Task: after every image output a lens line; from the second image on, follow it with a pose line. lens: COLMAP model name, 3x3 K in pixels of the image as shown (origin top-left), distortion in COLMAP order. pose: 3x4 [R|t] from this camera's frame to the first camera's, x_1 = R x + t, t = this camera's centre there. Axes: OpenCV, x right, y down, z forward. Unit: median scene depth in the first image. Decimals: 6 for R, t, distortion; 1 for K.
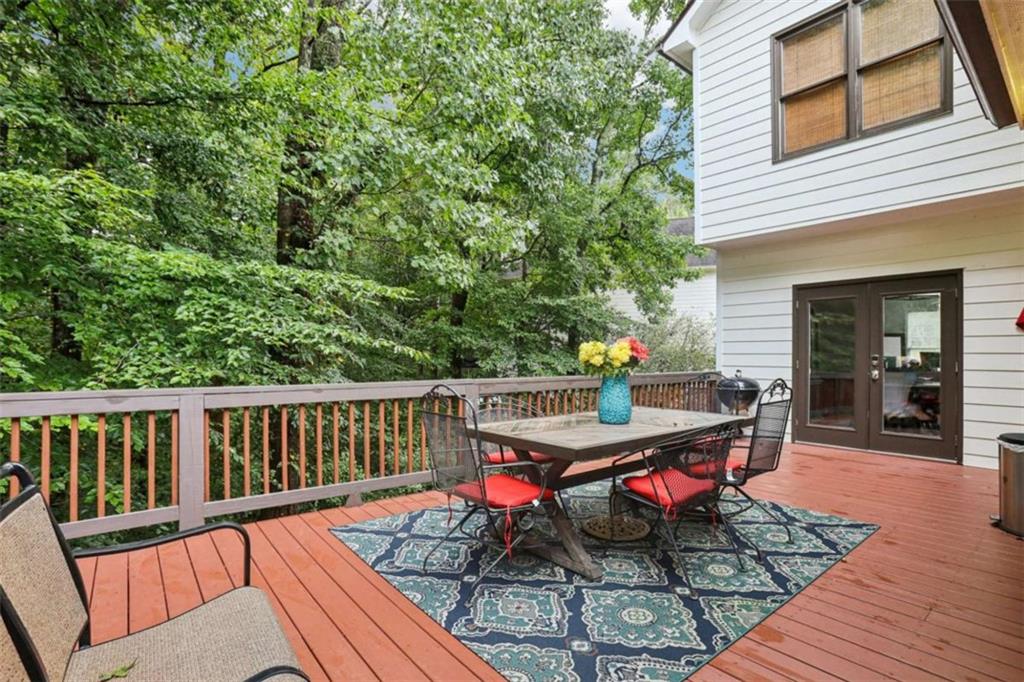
lens RADIAL K [[487.2, 0, 512.3], [0, 487.2, 343.4], [0, 0, 1]] dist [-0.032275, 0.004685]
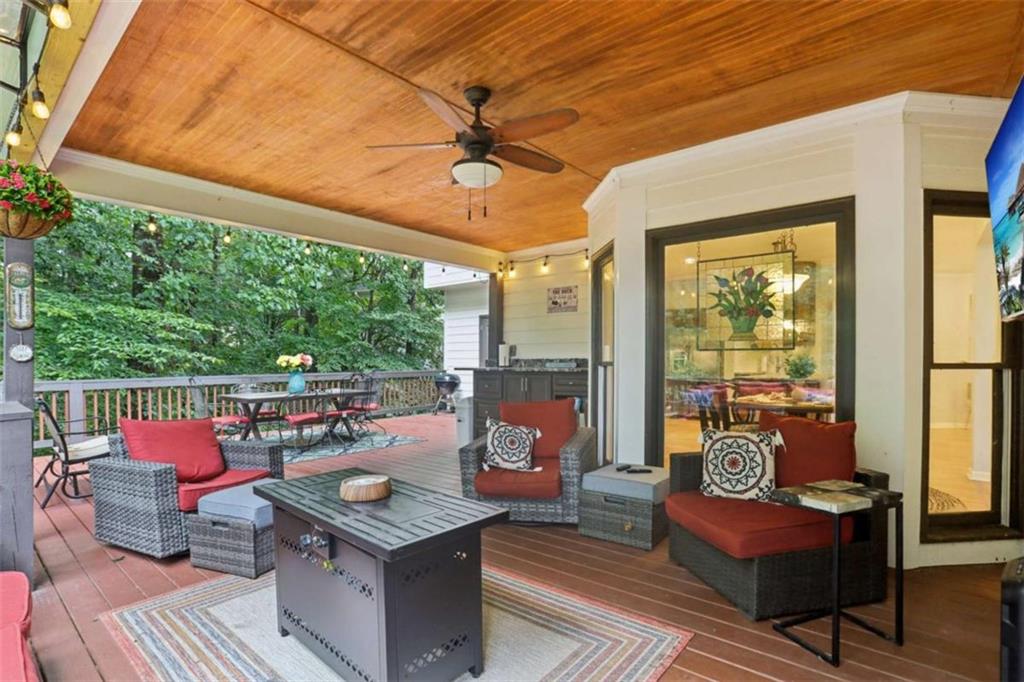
lens RADIAL K [[487.2, 0, 512.2], [0, 487.2, 351.0], [0, 0, 1]] dist [-0.032275, 0.004685]
pose [[0.979962, -0.009568, 0.198954, 0.493550], [0.007099, 0.999889, 0.013116, -0.030996], [-0.199057, -0.011441, 0.979921, -0.888203]]
